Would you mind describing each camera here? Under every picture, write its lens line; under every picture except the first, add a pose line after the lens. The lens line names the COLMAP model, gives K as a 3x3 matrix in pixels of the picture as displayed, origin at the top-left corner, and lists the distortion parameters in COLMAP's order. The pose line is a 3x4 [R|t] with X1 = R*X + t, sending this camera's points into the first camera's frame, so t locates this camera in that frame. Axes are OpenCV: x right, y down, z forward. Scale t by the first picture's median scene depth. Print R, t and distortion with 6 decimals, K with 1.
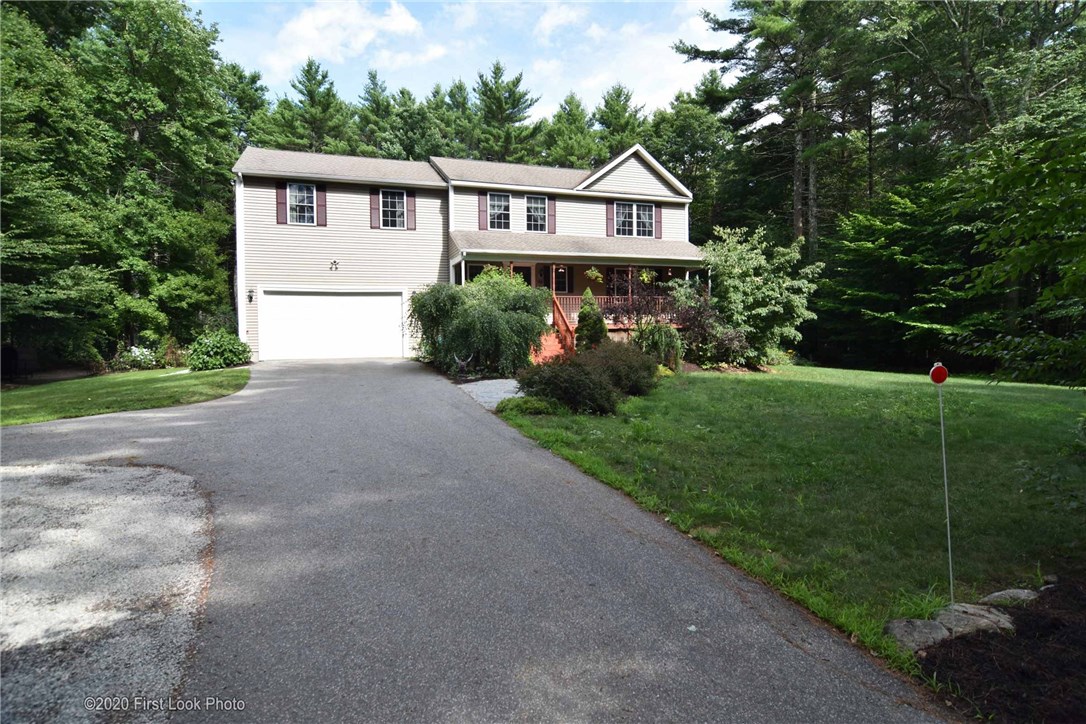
lens RADIAL K [[641.9, 0, 581.0], [0, 641.9, 354.8], [0, 0, 1]] dist [-0.004843, -0.011619]
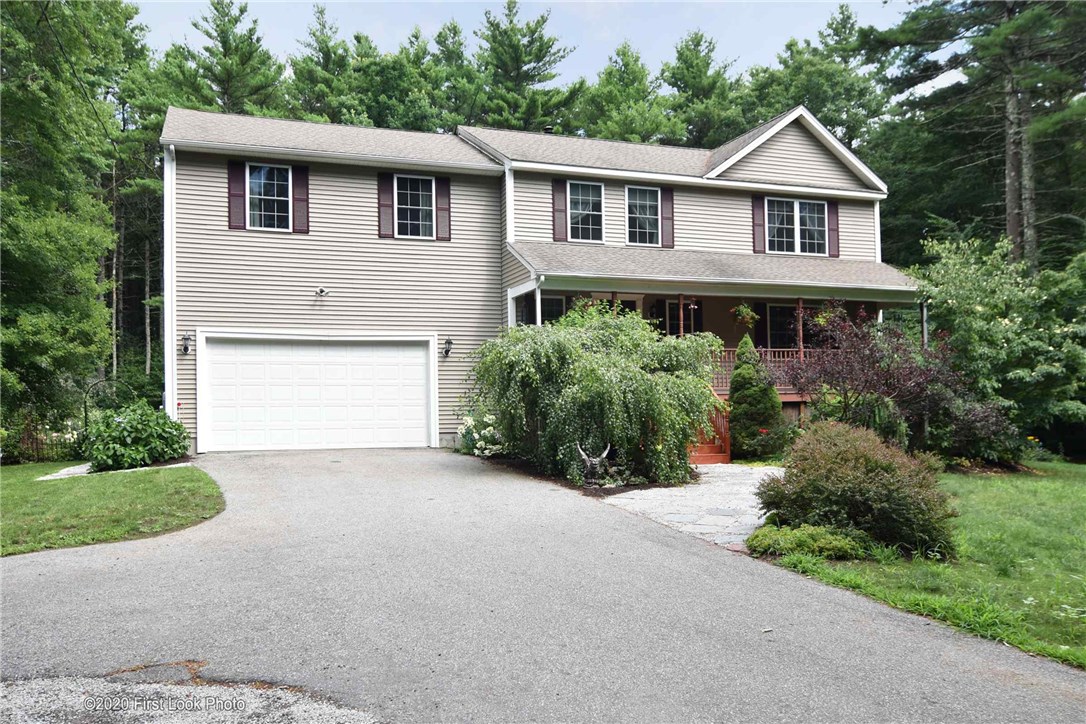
lens RADIAL K [[942.1, 0, 542.8], [0, 942.1, 386.7], [0, 0, 1]] dist [0.001559, 0.012753]
pose [[0.999948, 0.003054, 0.009750, -0.171464], [-0.002530, 0.998578, -0.053255, -0.005931], [-0.009899, 0.053227, 0.998533, 0.097953]]
